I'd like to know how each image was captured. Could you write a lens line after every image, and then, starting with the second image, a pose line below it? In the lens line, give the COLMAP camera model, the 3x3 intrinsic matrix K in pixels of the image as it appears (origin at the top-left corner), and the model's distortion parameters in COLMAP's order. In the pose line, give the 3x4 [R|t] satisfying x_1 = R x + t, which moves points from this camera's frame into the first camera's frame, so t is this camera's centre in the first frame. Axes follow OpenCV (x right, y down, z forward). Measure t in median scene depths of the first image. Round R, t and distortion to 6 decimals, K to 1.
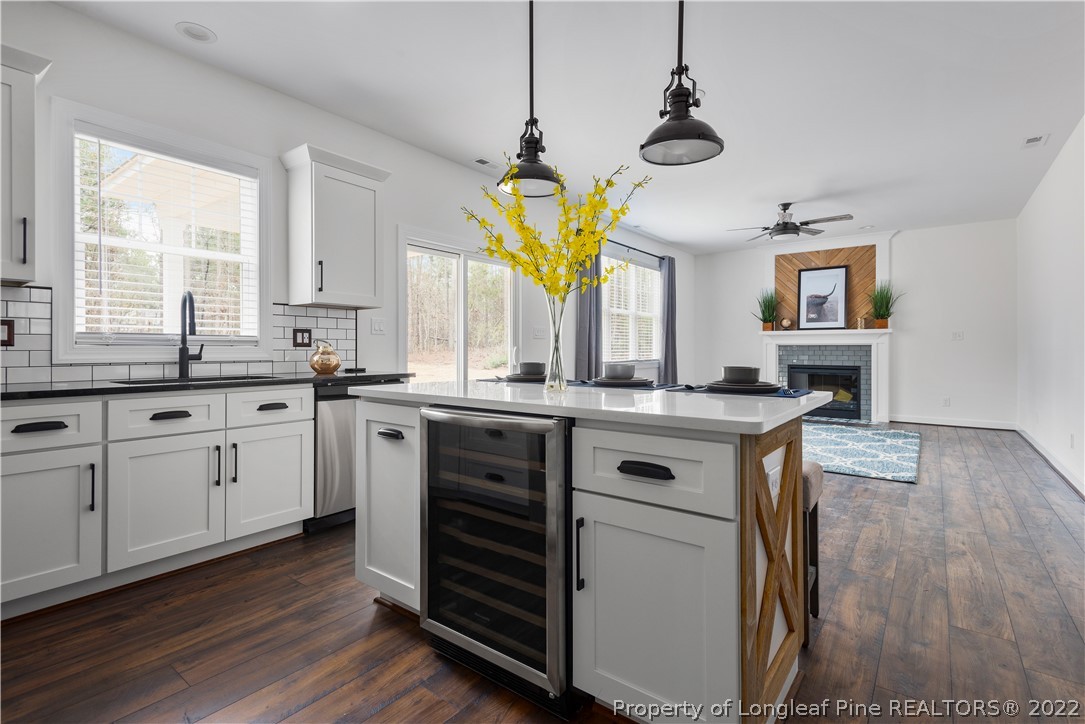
lens RADIAL K [[510.2, 0, 545.2], [0, 510.2, 353.5], [0, 0, 1]] dist [0.001954, 0.000122]
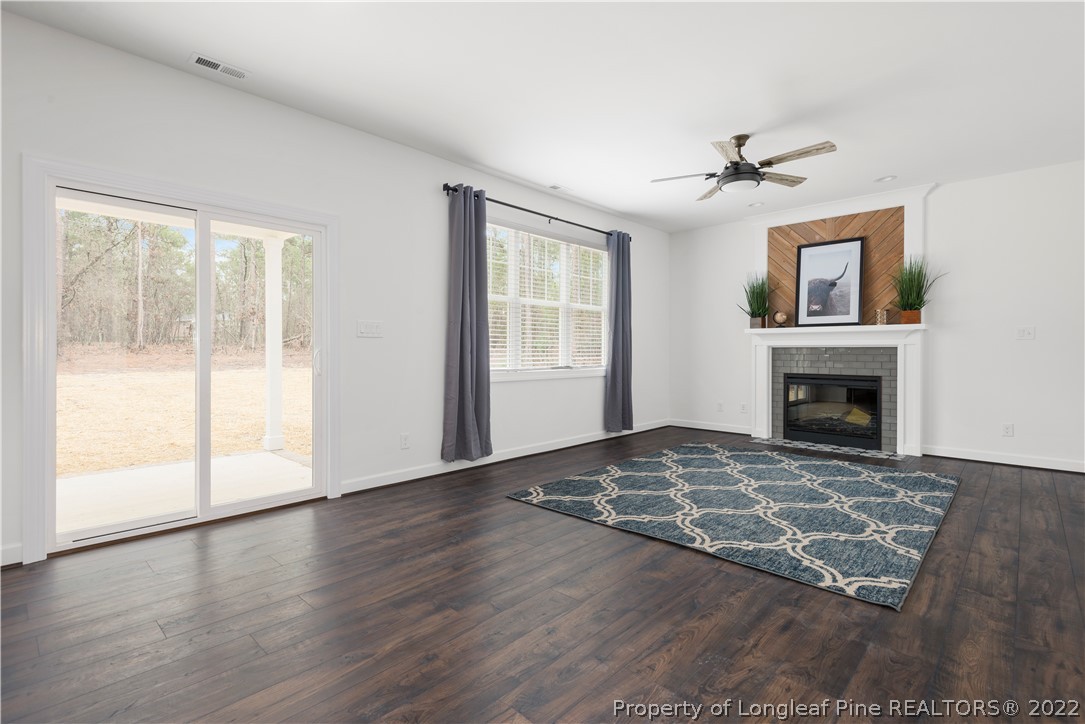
lens RADIAL K [[510.2, 0, 546.5], [0, 510.2, 358.3], [0, 0, 1]] dist [0.001954, 0.000122]
pose [[0.994407, 0.002023, -0.105598, 0.222102], [-0.001492, 0.999986, 0.005106, -0.003436], [0.105607, -0.004920, 0.994396, 0.232553]]
